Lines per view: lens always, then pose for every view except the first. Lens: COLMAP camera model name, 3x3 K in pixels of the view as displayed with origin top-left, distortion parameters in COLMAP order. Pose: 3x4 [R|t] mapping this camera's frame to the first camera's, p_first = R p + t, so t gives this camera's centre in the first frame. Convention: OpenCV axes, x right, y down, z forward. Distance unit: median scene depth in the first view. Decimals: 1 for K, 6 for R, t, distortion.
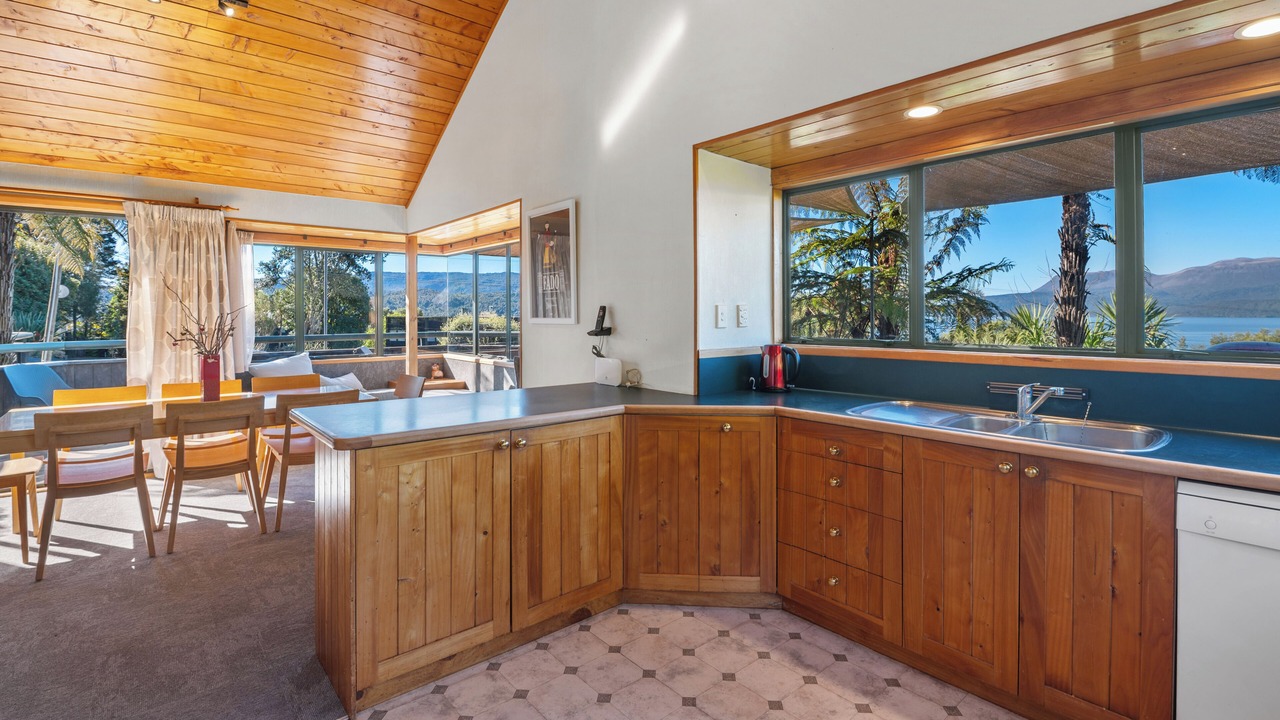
lens RADIAL K [[561.7, 0, 639.1], [0, 561.7, 300.0], [0, 0, 1]] dist [0.000069, 0.000008]
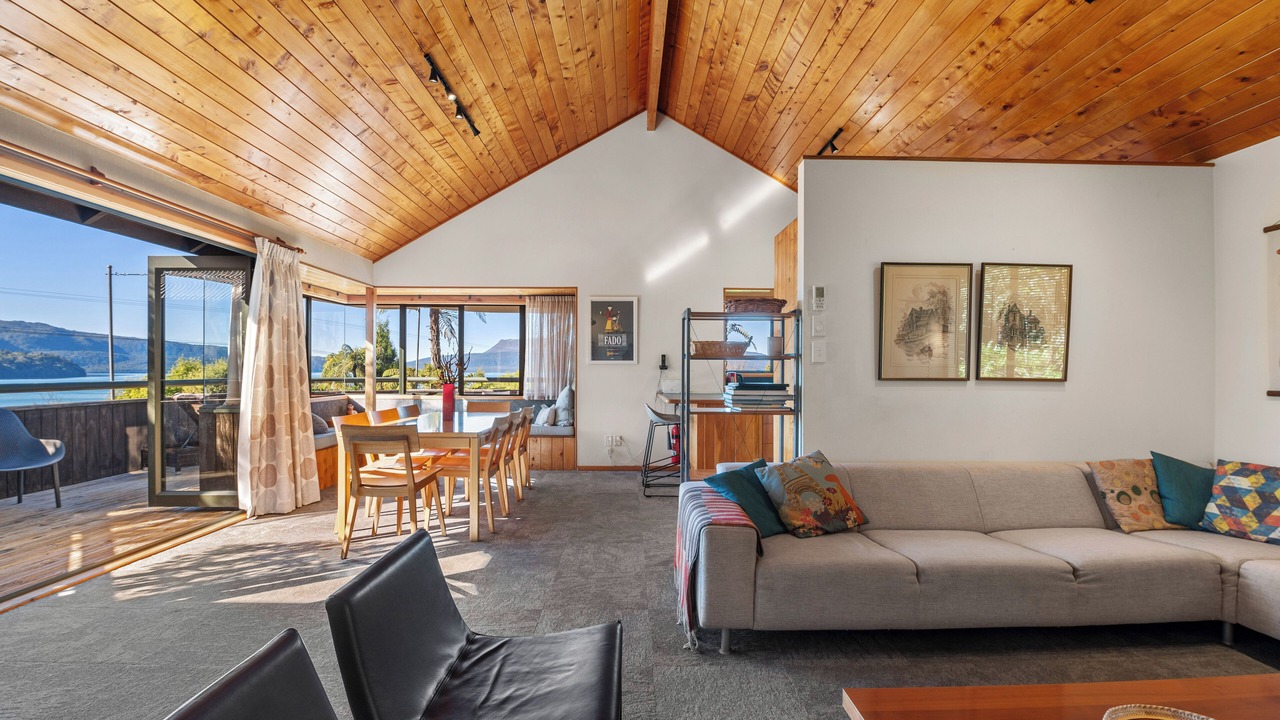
lens RADIAL K [[540.8, 0, 640.0], [0, 540.8, 360.0], [0, 0, 1]] dist [-0.010806, -0.000324]
pose [[0.624208, 0.019244, 0.781021, -1.269158], [-0.019148, 0.999773, -0.009330, 0.038579], [-0.781023, -0.009131, 0.624435, -0.114814]]
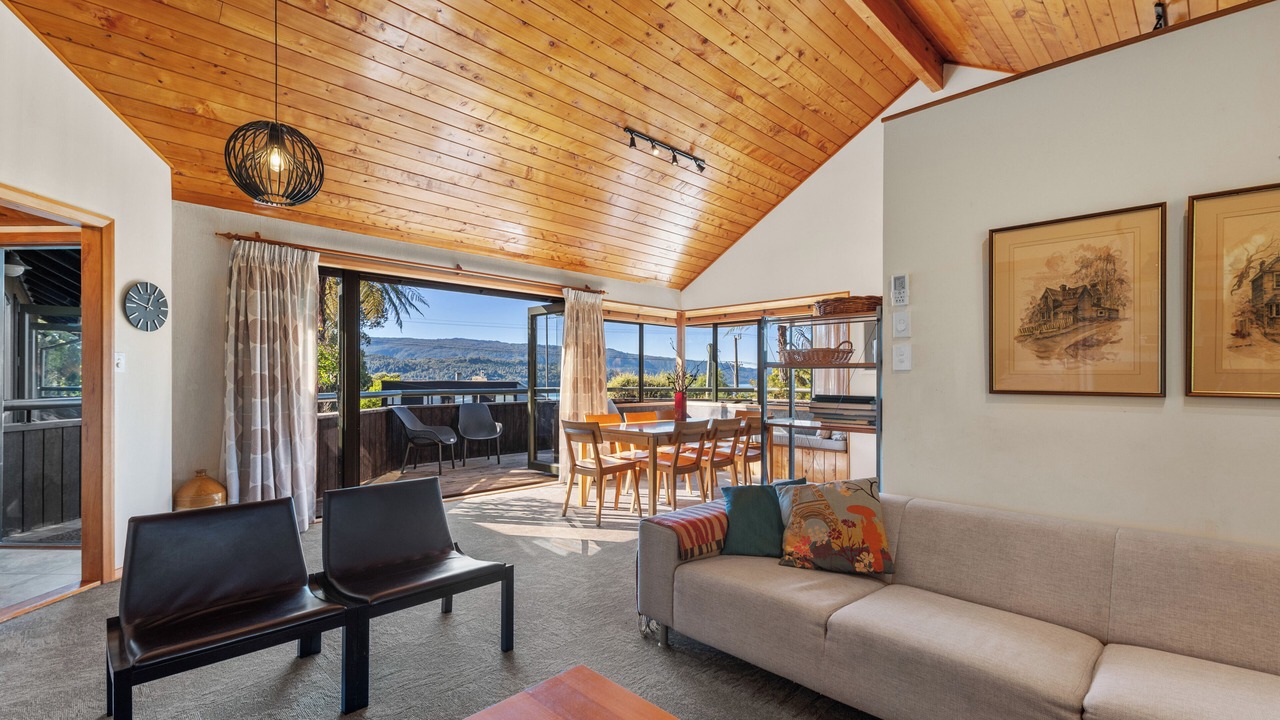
lens RADIAL K [[564.1, 0, 640.2], [0, 564.1, 366.1], [0, 0, 1]] dist [0.017018, -0.000088]
pose [[0.995762, 0.006665, 0.091722, -0.874901], [-0.006015, 0.999955, -0.007358, 0.031956], [-0.091767, 0.006776, 0.995757, -0.443365]]
